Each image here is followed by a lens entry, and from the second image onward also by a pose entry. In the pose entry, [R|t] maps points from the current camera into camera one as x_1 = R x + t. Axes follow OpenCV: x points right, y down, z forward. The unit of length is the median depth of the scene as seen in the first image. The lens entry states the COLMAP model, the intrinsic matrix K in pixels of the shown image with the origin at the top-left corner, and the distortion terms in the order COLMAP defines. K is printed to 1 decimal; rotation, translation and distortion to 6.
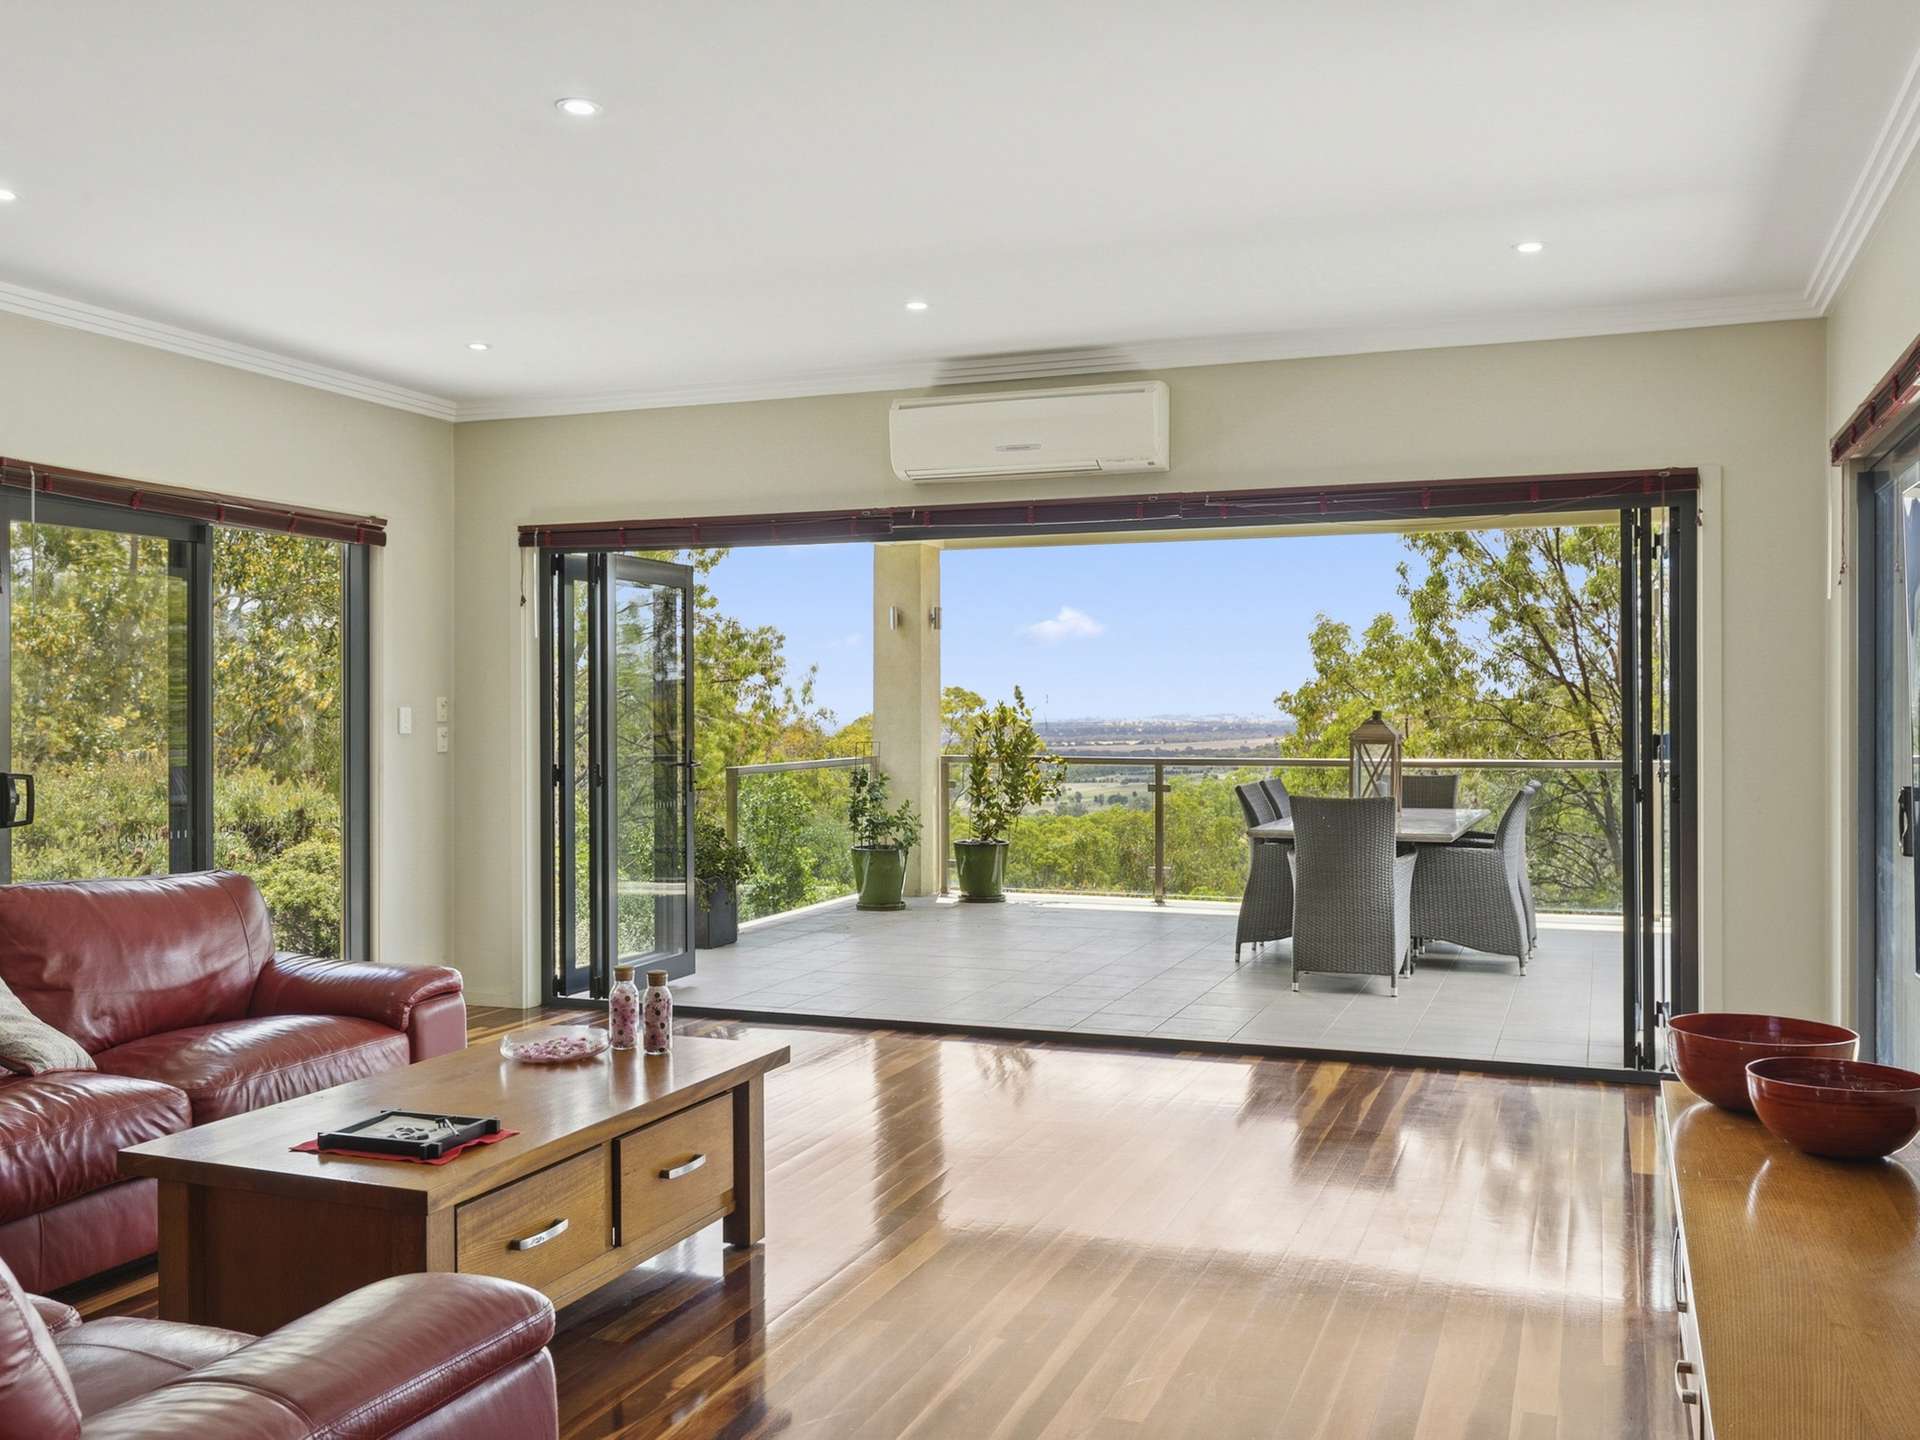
lens RADIAL K [[1662.9, 0, 959.4], [0, 1662.9, 717.9], [0, 0, 1]] dist [0.004319, -0.004324]
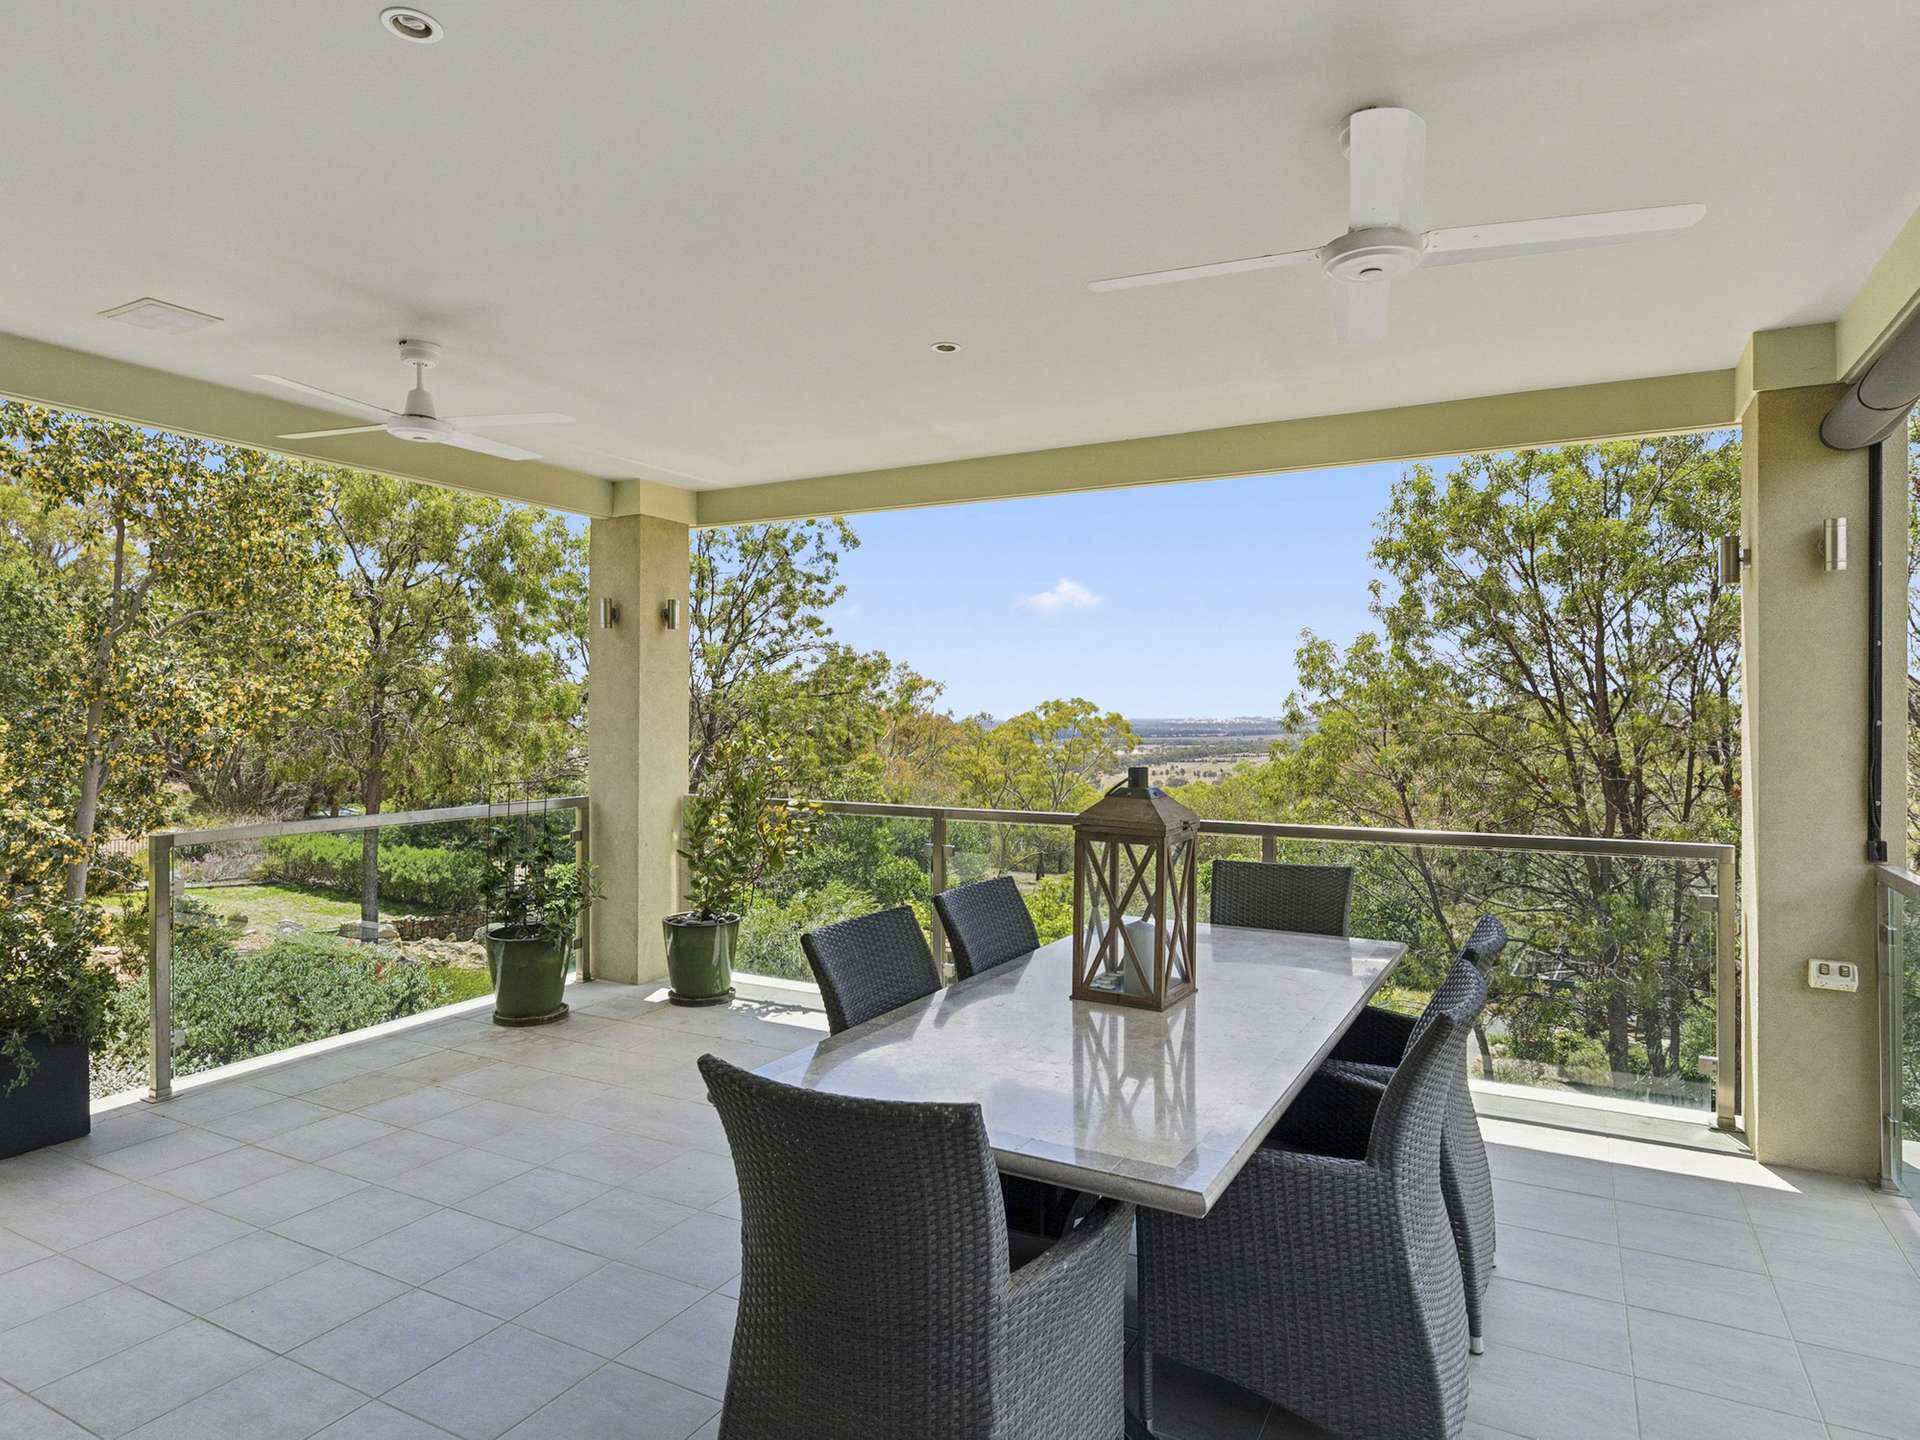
lens RADIAL K [[1133.8, 0, 944.8], [0, 1133.8, 729.9], [0, 0, 1]] dist [-0.009990, -0.001577]
pose [[0.991464, 0.006356, -0.130226, 0.276782], [-0.005010, 0.999931, 0.010664, -0.020762], [0.130285, -0.009921, 0.991427, 0.791029]]
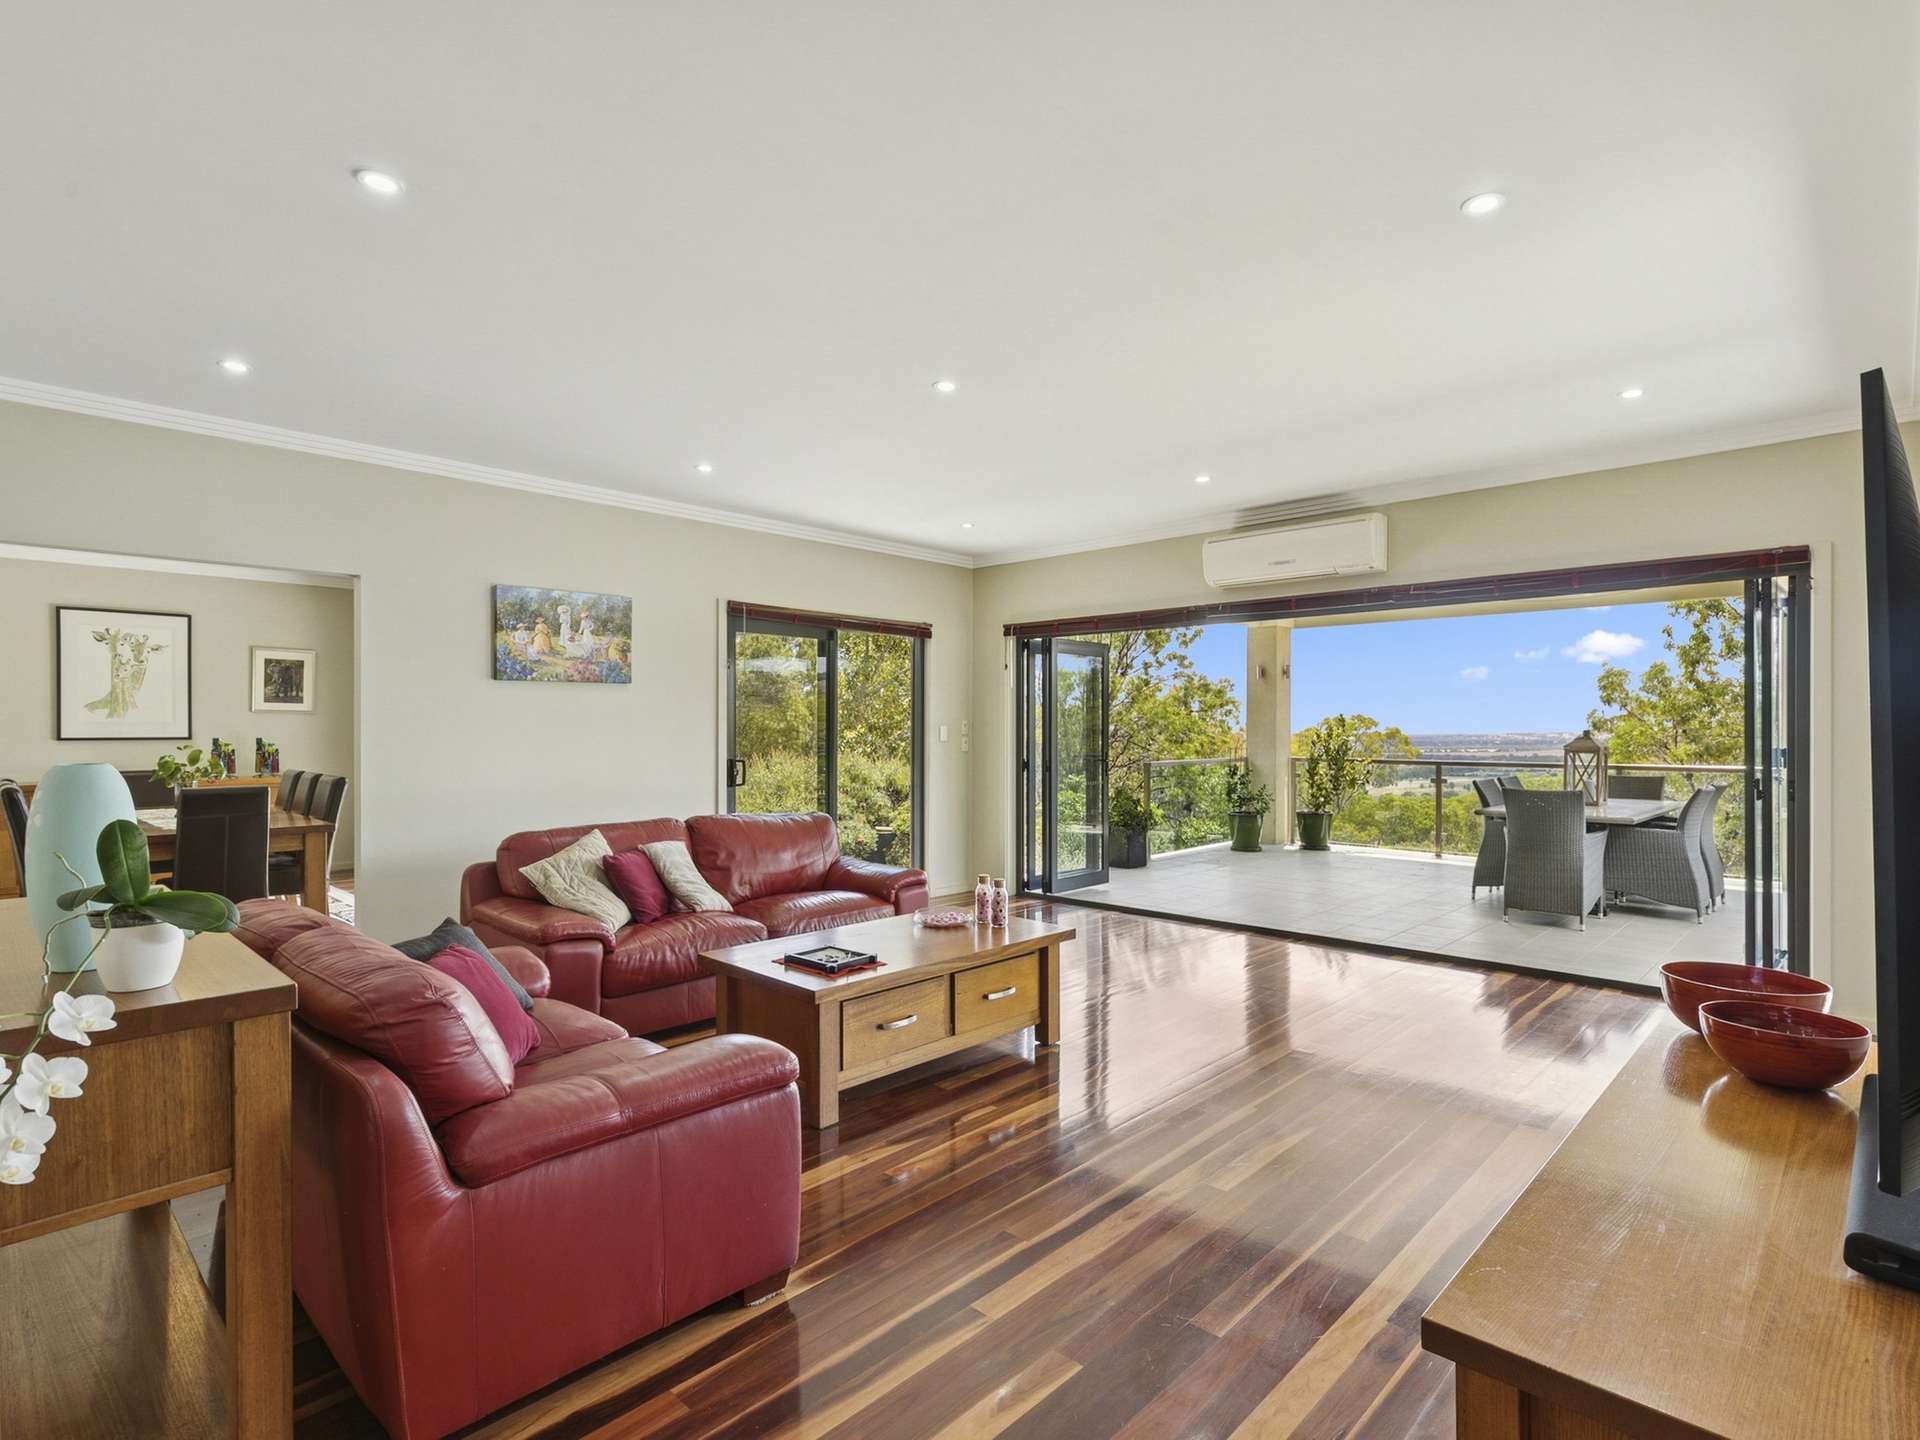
lens RADIAL K [[965.2, 0, 966.4], [0, 965.2, 733.4], [0, 0, 1]] dist [0.010070, -0.000771]
pose [[0.924457, 0.004596, -0.381258, 0.087027], [-0.004385, 0.999989, 0.001421, -0.000380], [0.381261, 0.000358, 0.924467, 0.029937]]
